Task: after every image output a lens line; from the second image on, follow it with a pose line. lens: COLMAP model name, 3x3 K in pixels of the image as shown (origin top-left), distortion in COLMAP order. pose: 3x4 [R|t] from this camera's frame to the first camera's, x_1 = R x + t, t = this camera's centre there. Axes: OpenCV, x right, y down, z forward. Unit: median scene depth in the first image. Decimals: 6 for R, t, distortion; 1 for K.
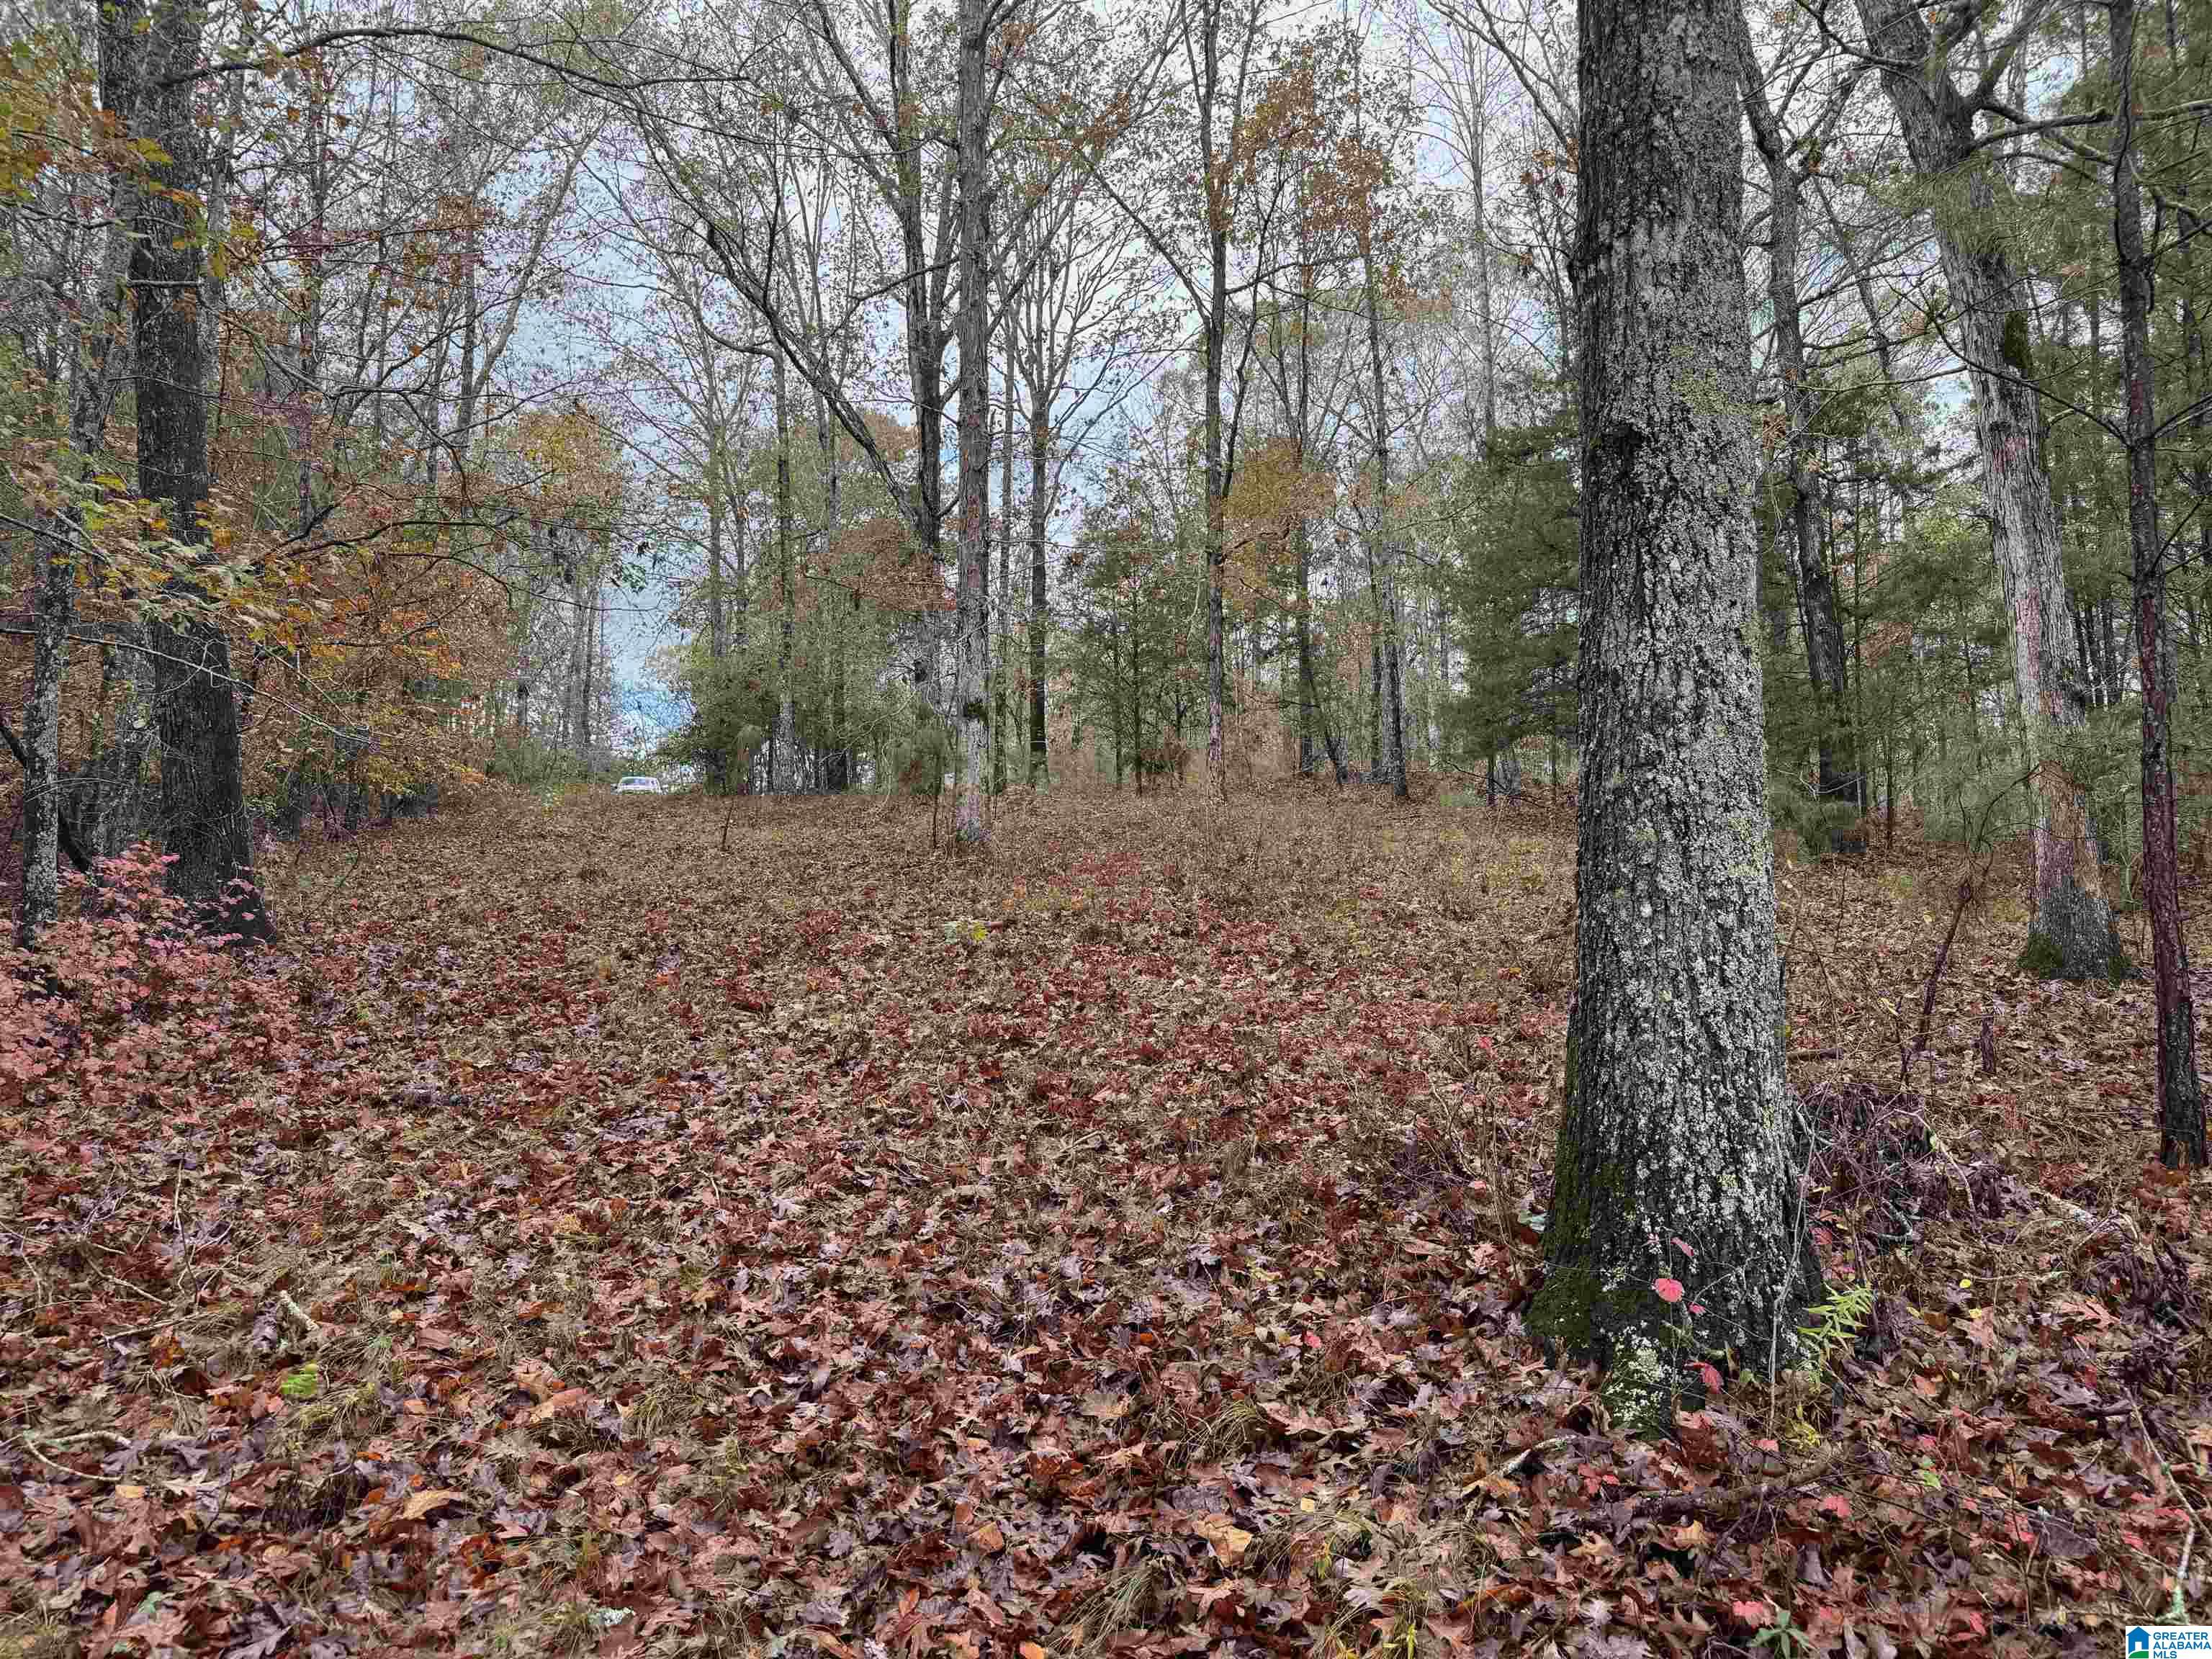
lens RADIAL K [[1587.7, 0, 1106.0], [0, 1587.7, 829.5], [0, 0, 1]] dist [0.011014, -0.003437]
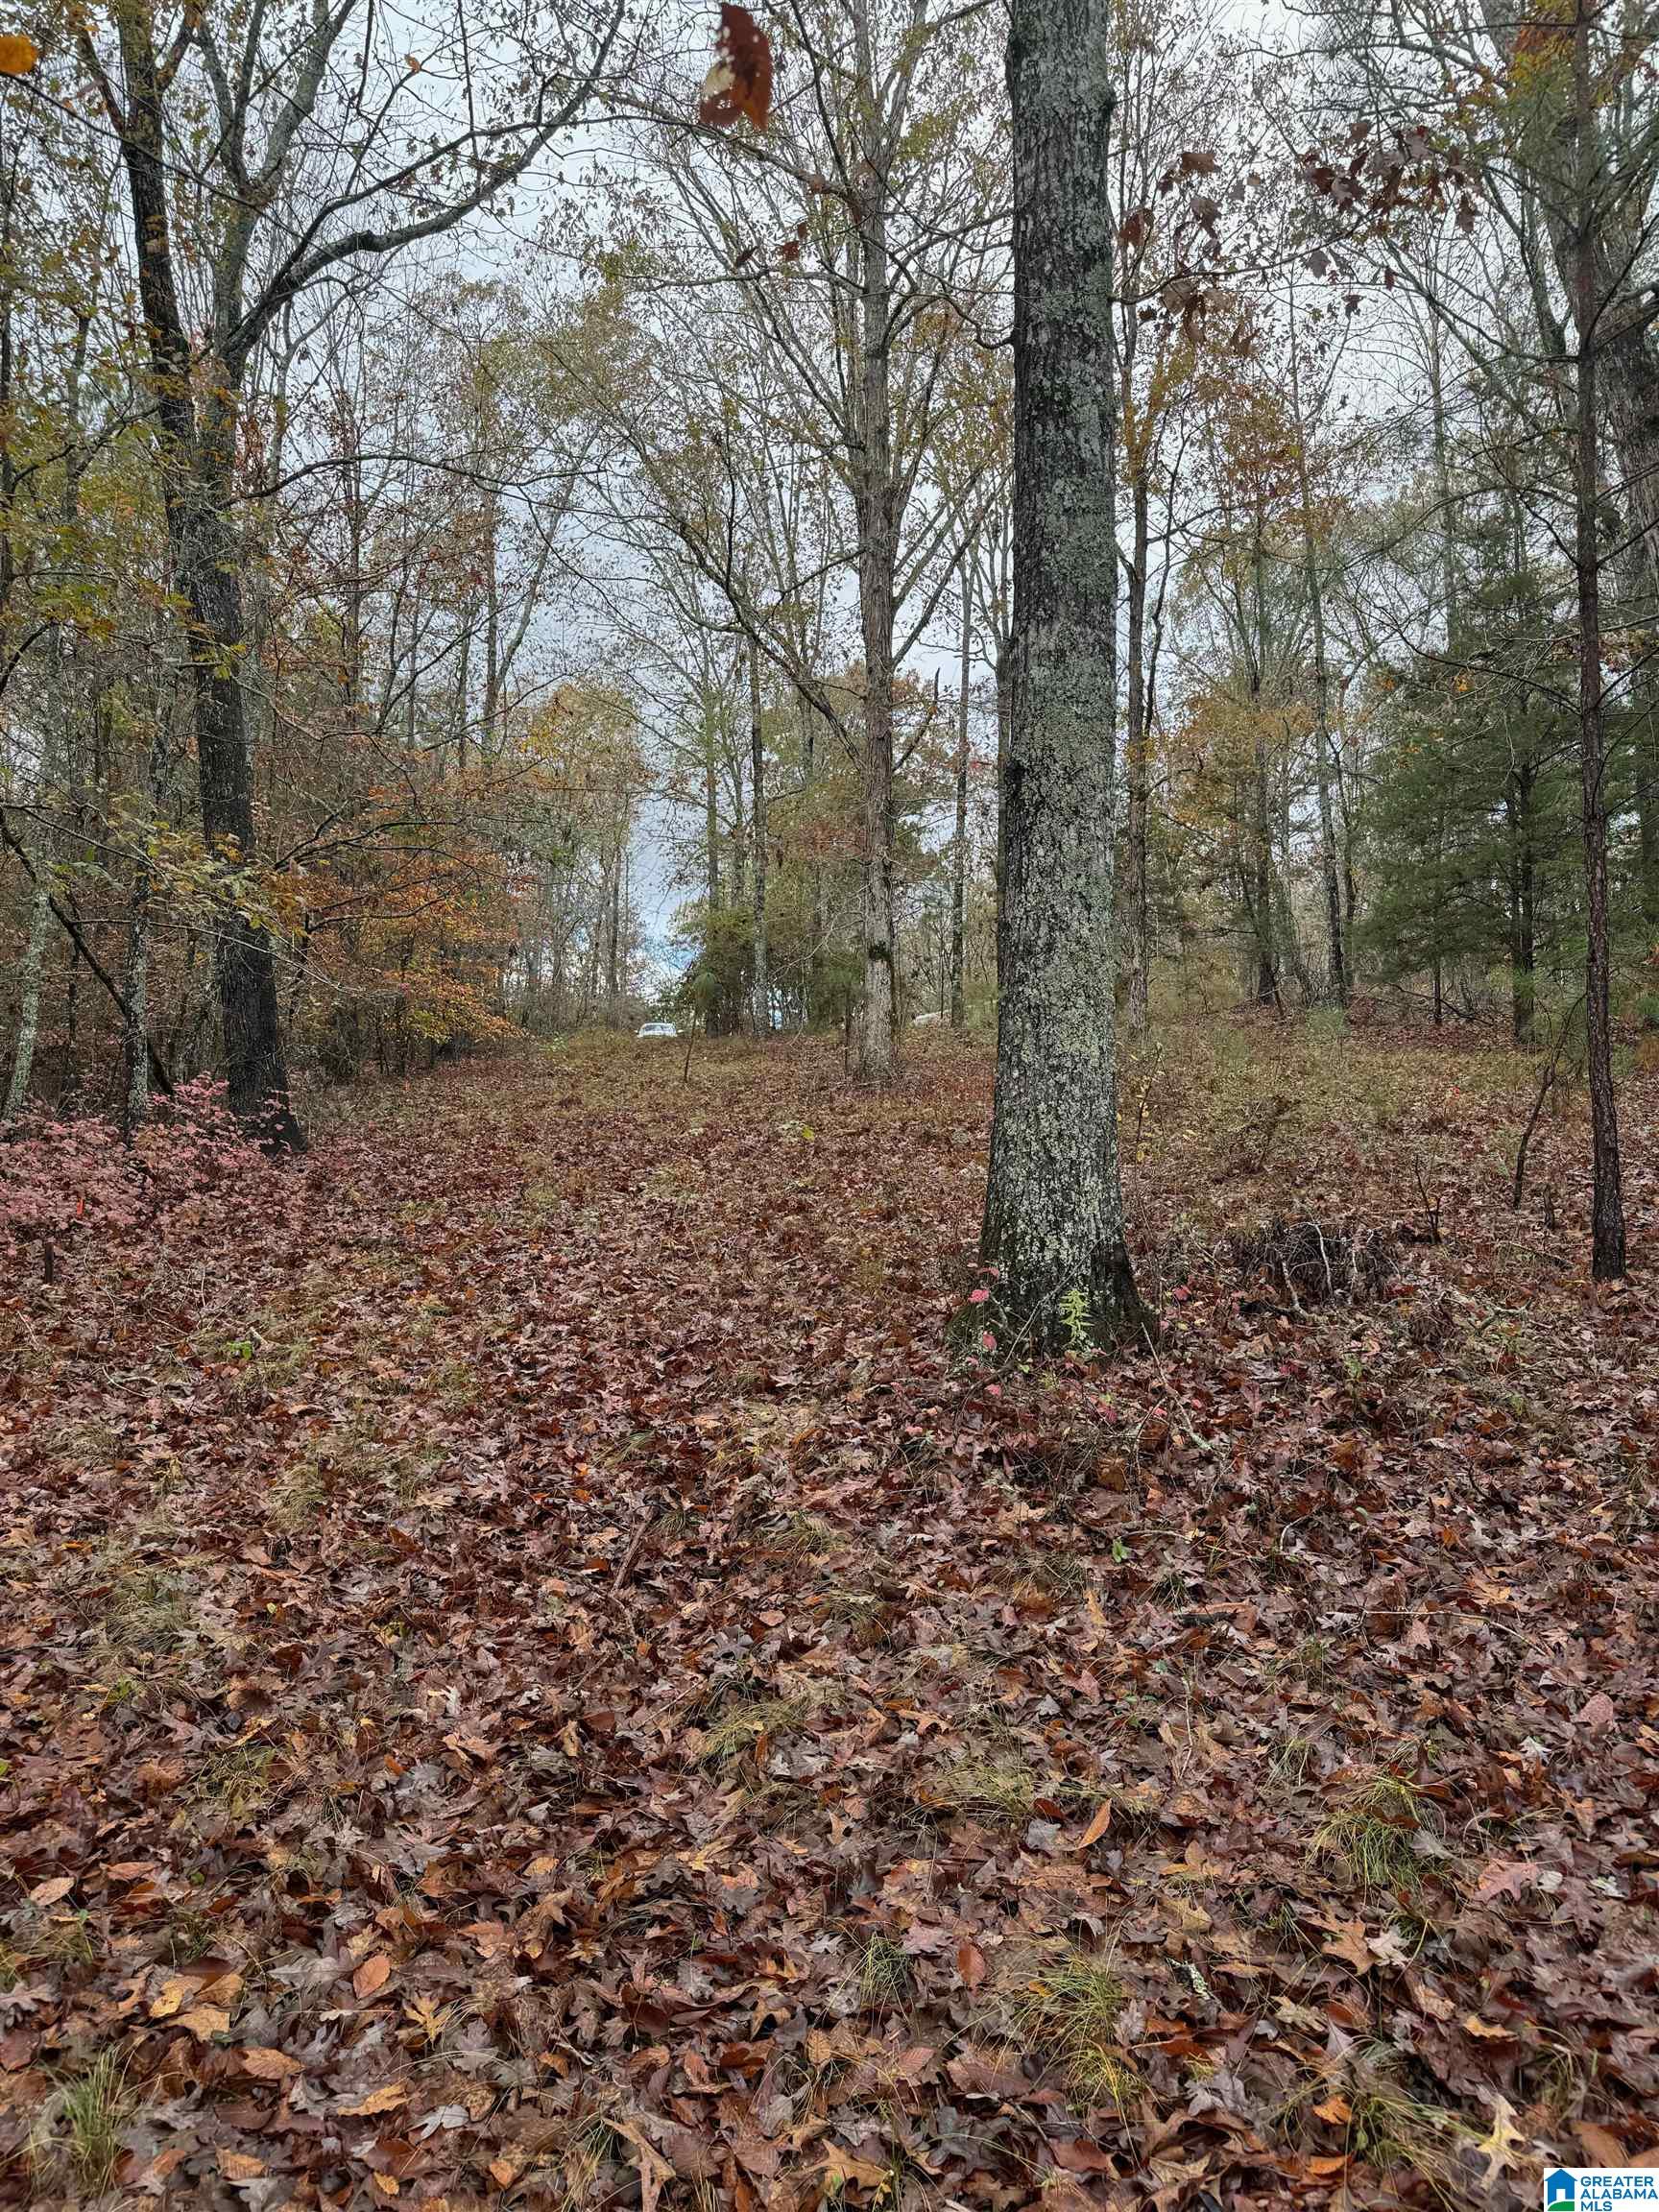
lens RADIAL K [[1588.5, 0, 829.5], [0, 1588.5, 1106.0], [0, 0, 1]] dist [0.121296, -0.221701]
pose [[0.979189, -0.017927, -0.202156, 0.223634], [0.022740, 0.999510, 0.021508, 0.020734], [0.201671, -0.025657, 0.979117, -0.276131]]
